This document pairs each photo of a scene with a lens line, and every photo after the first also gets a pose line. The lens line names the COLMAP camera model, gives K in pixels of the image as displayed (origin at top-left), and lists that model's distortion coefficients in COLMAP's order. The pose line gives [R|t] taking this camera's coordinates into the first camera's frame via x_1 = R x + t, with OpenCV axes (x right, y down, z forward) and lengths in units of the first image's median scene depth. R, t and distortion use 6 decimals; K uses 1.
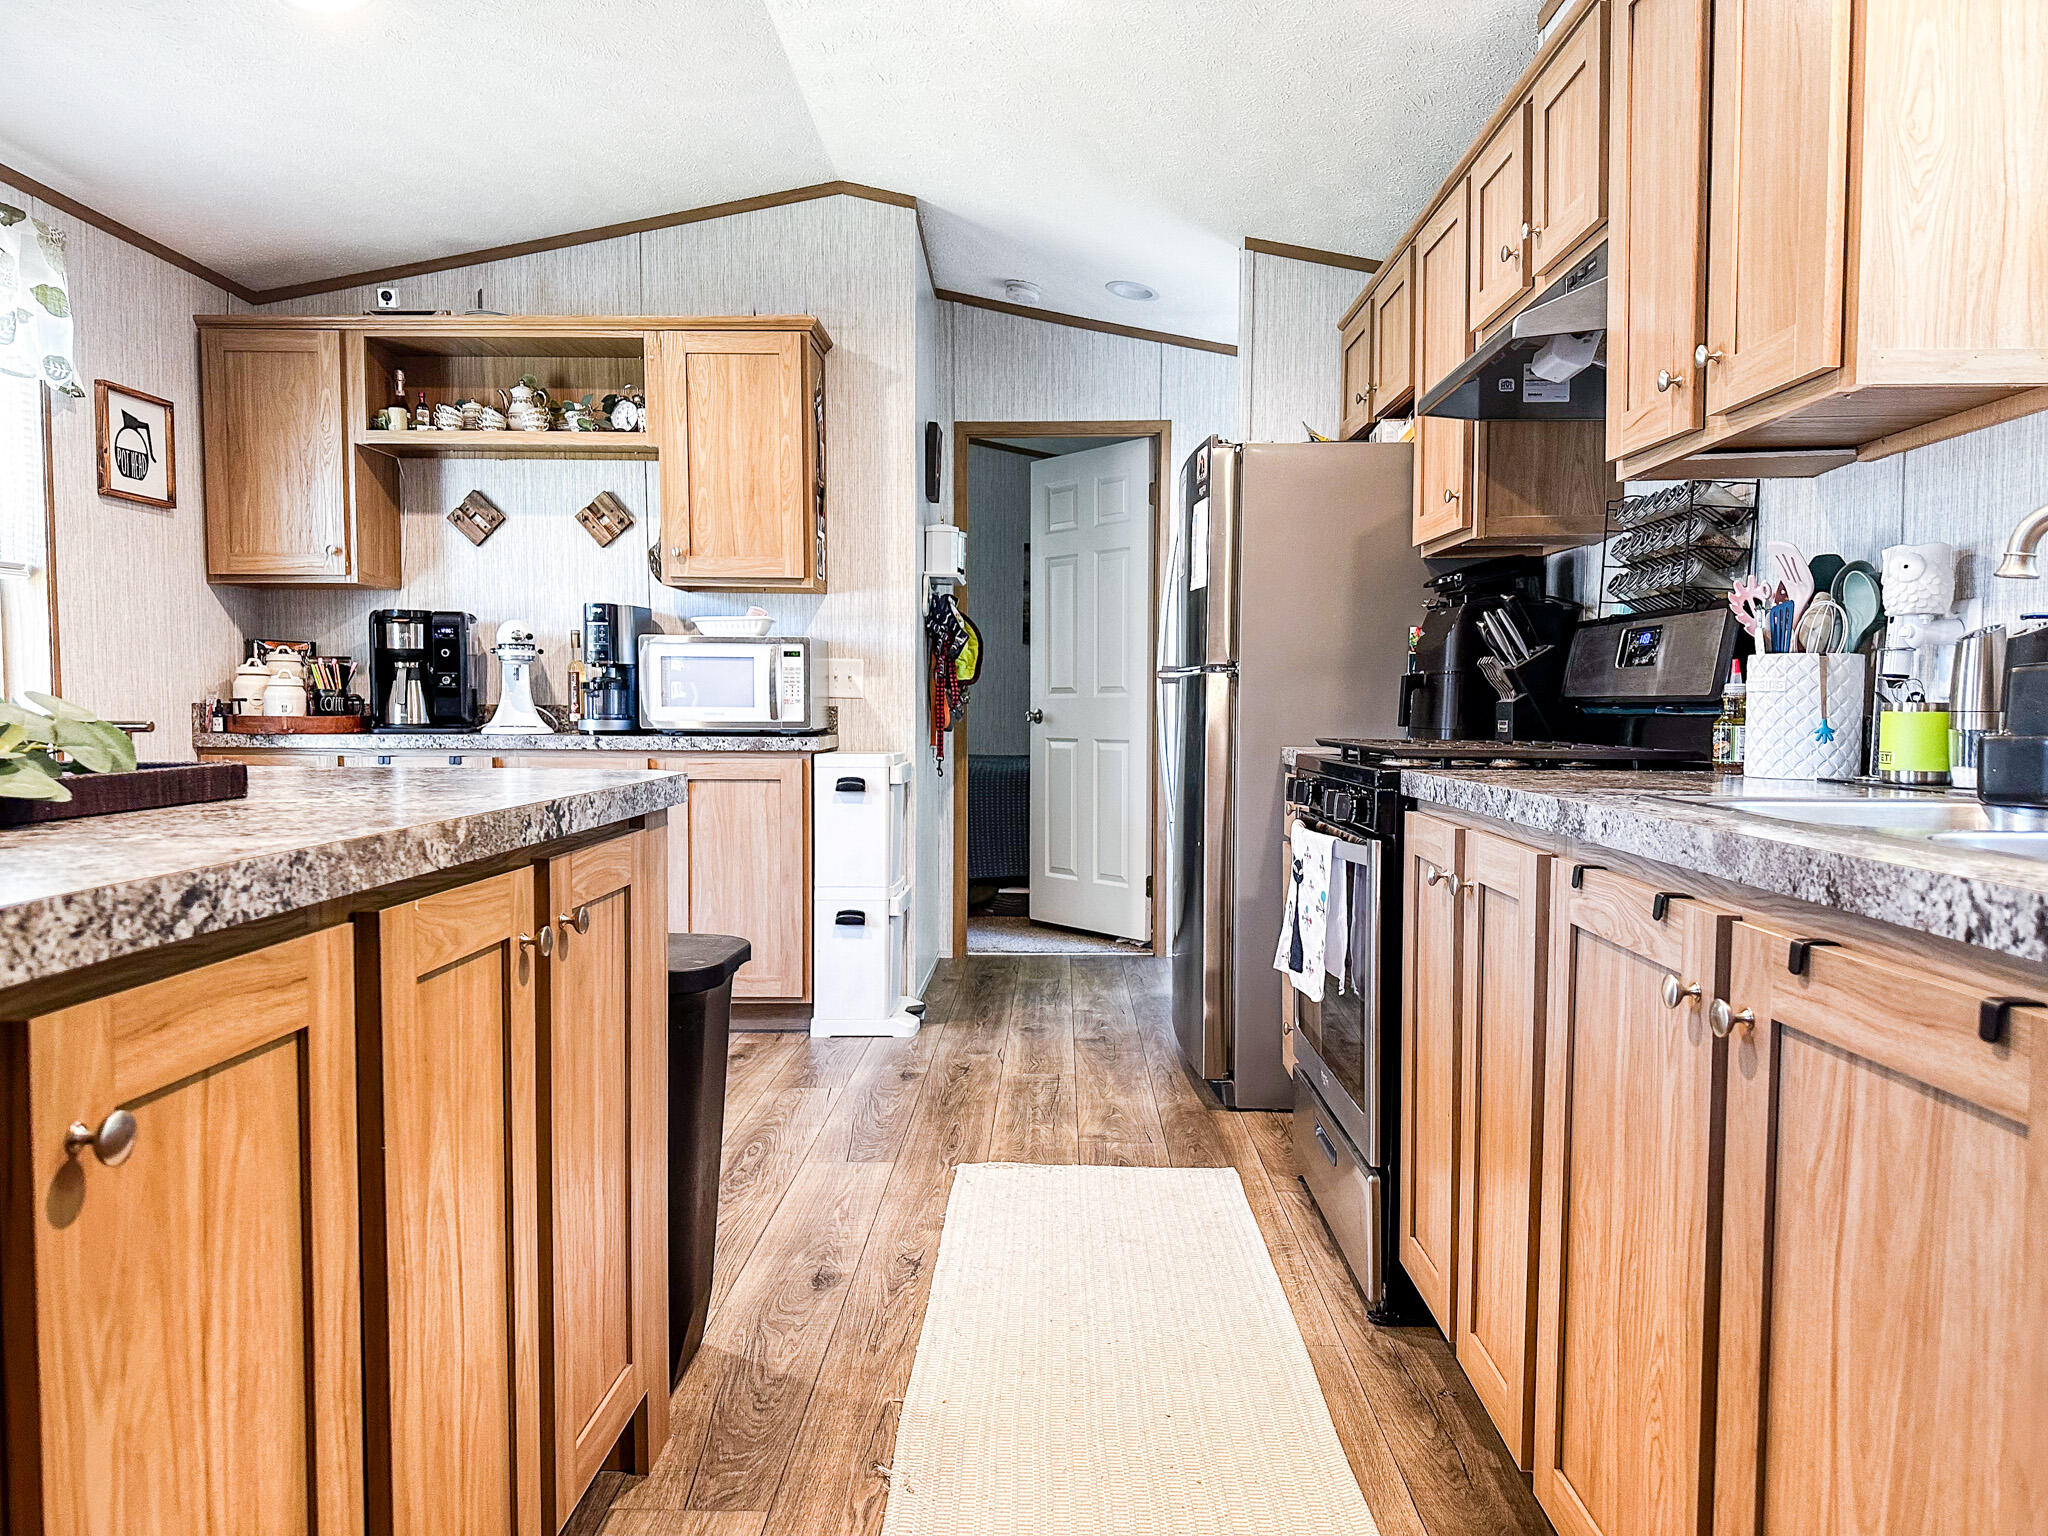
lens RADIAL K [[1428.0, 0, 1028.4], [0, 1428.0, 776.2], [0, 0, 1]] dist [0.083660, -0.107084]
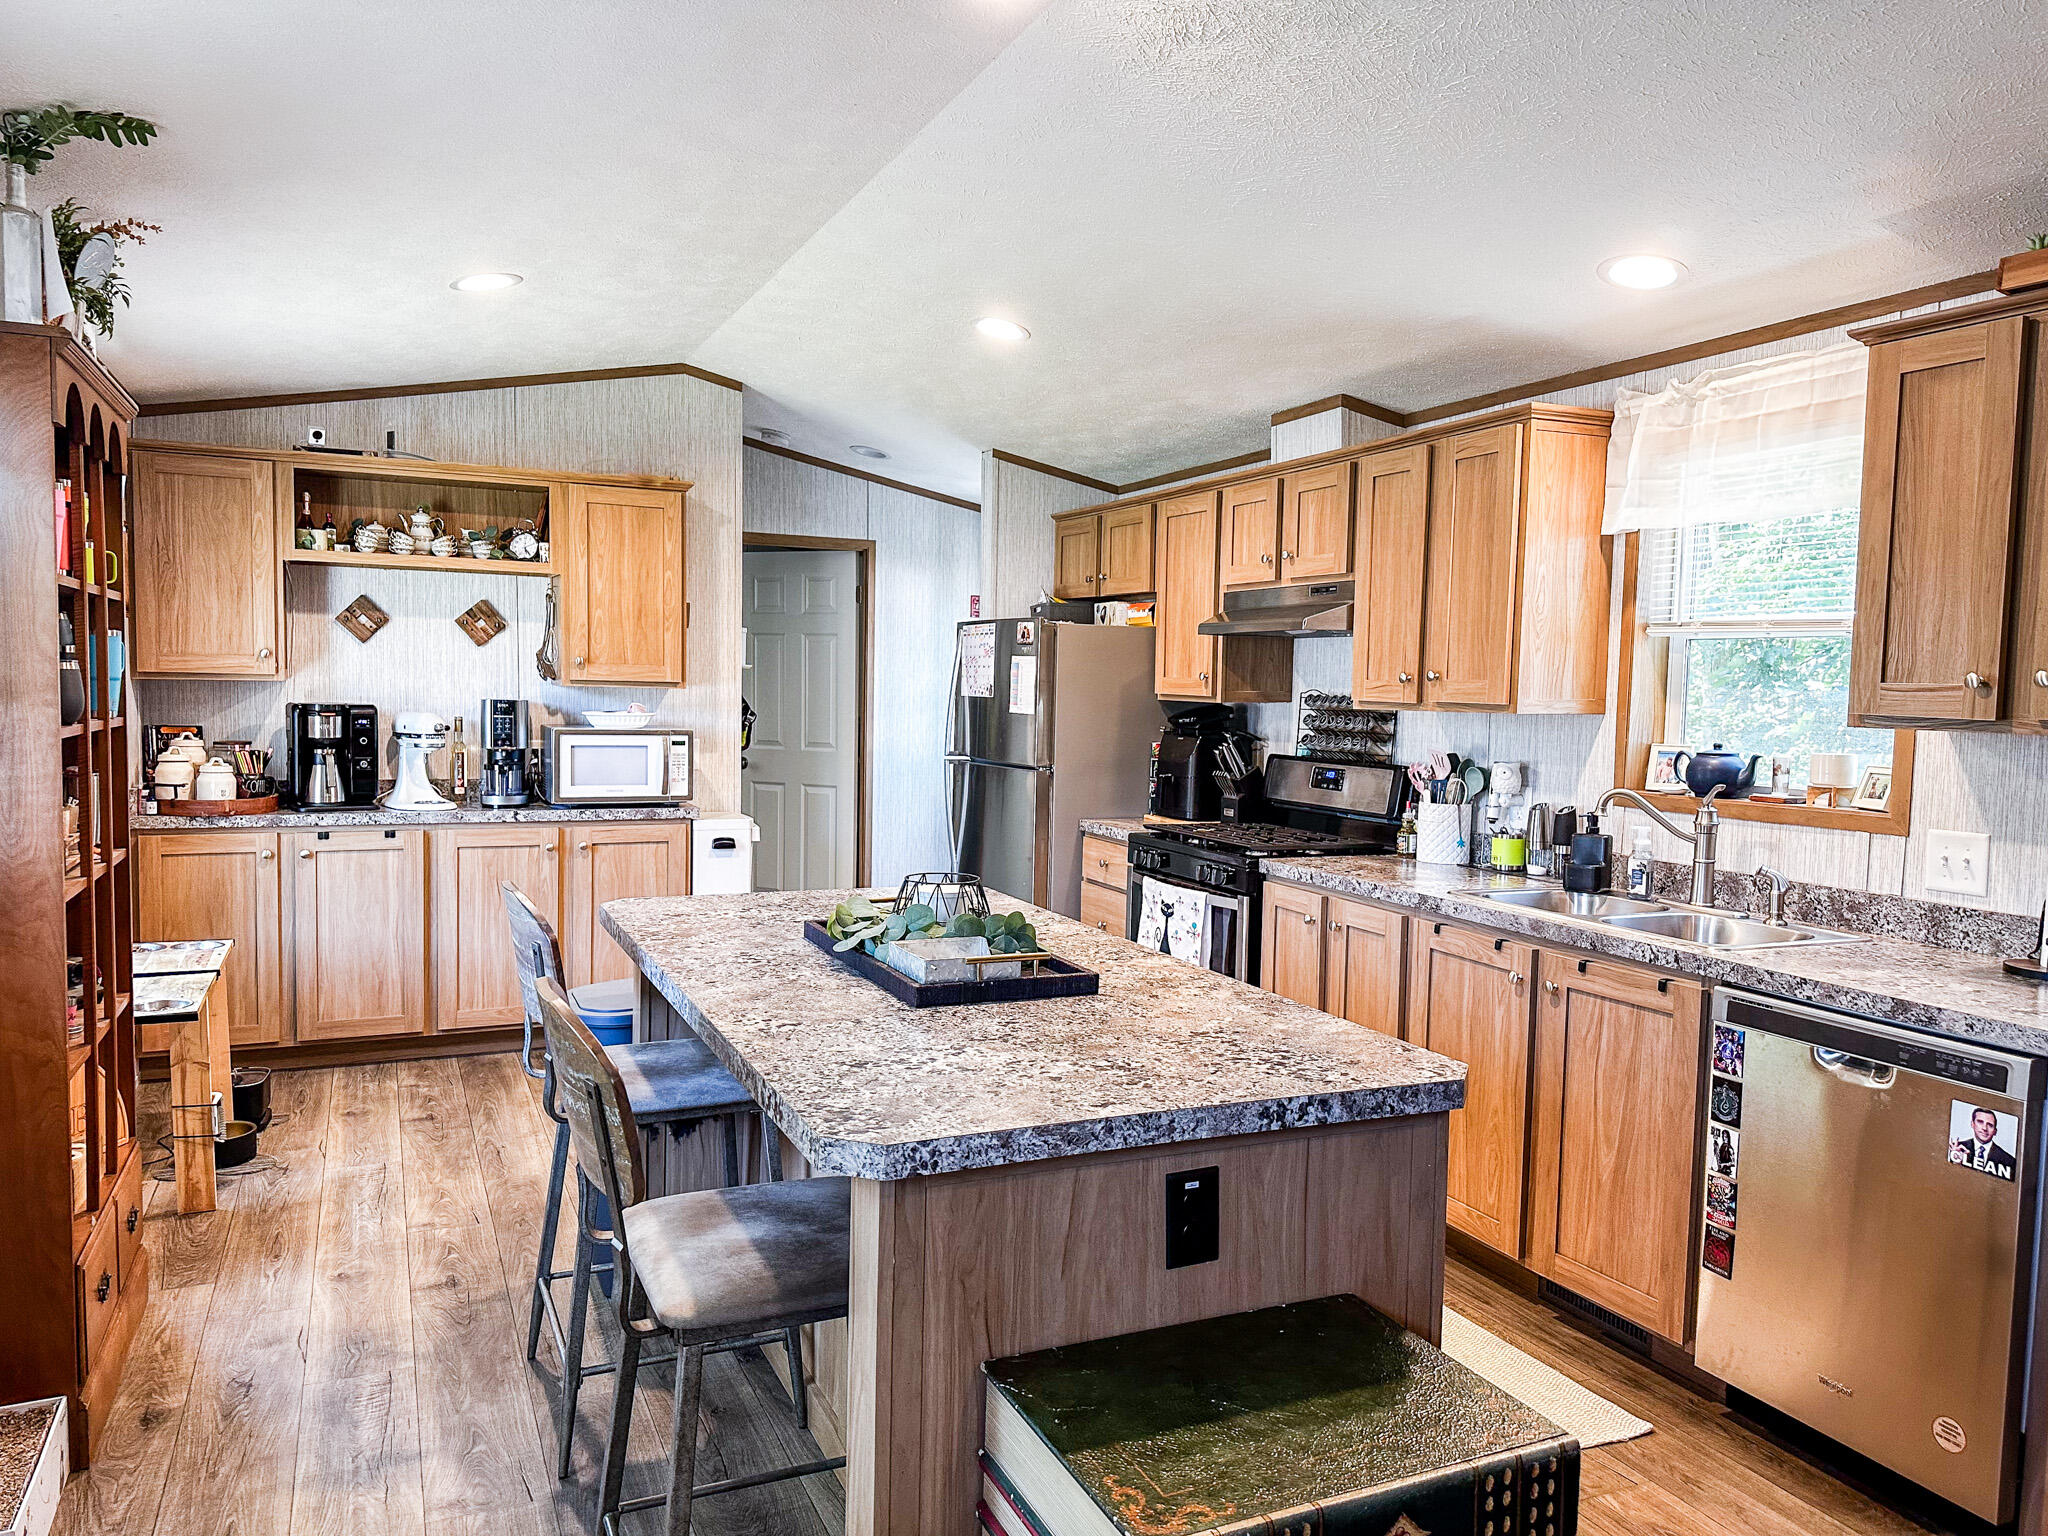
lens RADIAL K [[1428.0, 0, 1028.4], [0, 1428.0, 776.2], [0, 0, 1]] dist [0.083660, -0.107084]
pose [[0.902313, -0.011933, 0.430916, -0.499082], [0.003445, 0.999784, 0.020473, -0.093294], [-0.431068, -0.016989, 0.902160, -0.336529]]
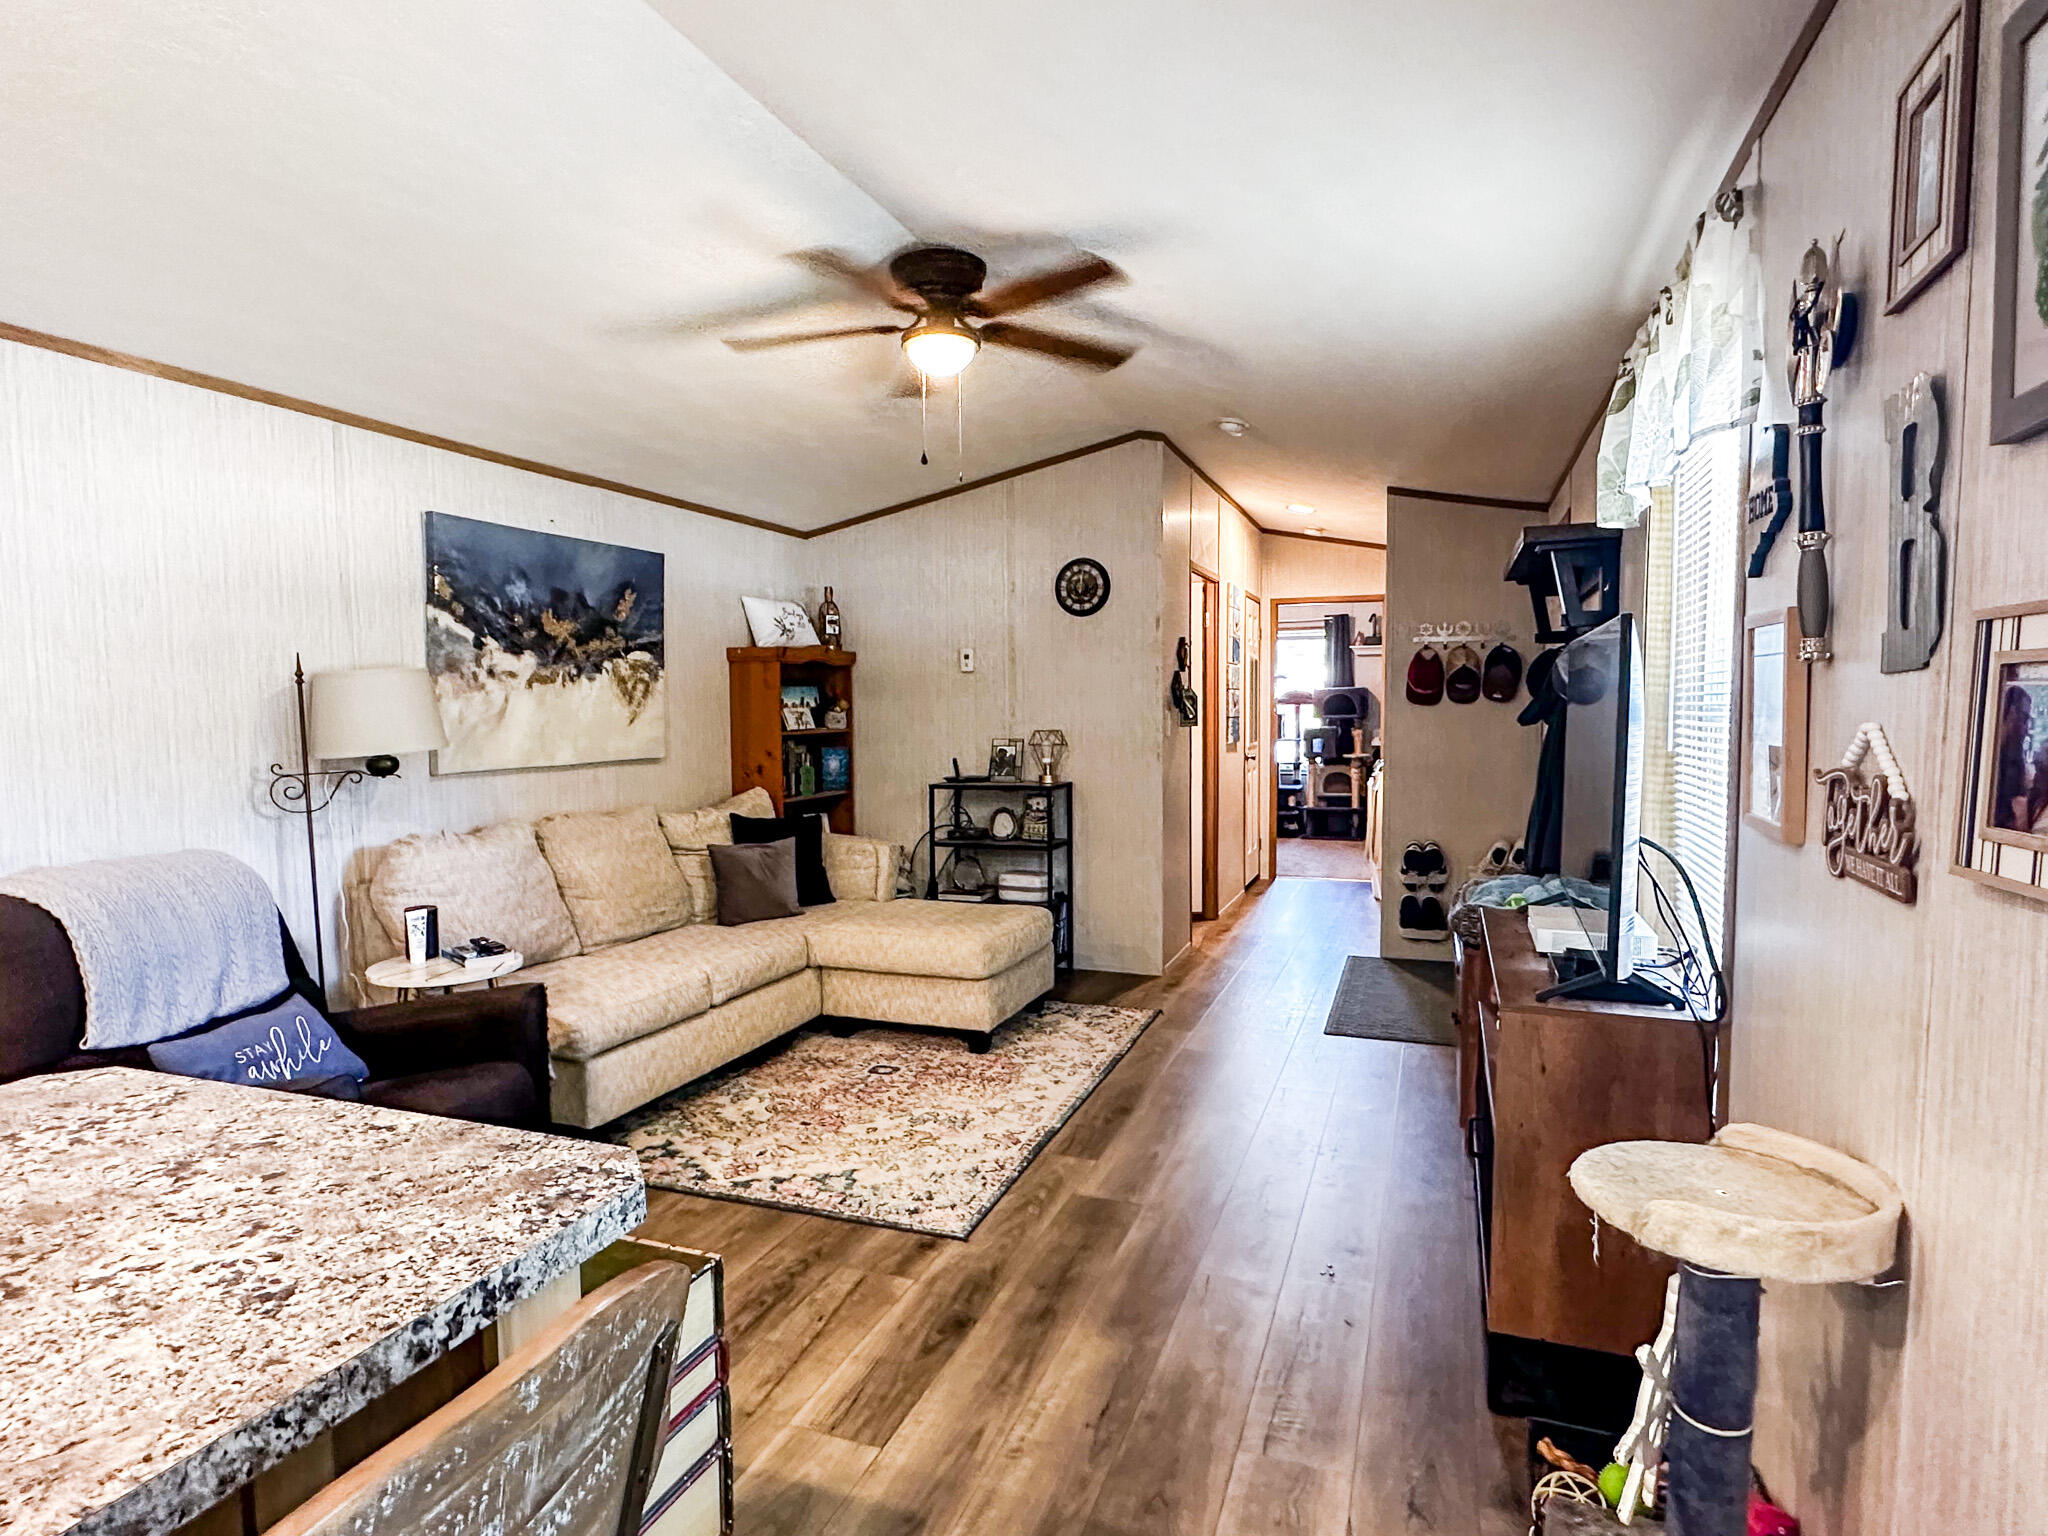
lens RADIAL K [[1110.2, 0, 1022.1], [0, 1110.2, 774.3], [0, 0, 1]] dist [-0.003710, -0.000814]
pose [[-0.943277, -0.015986, 0.331621, -0.552509], [0.023216, 0.993219, 0.113913, -0.109049], [-0.331194, 0.115151, -0.936510, 0.280963]]
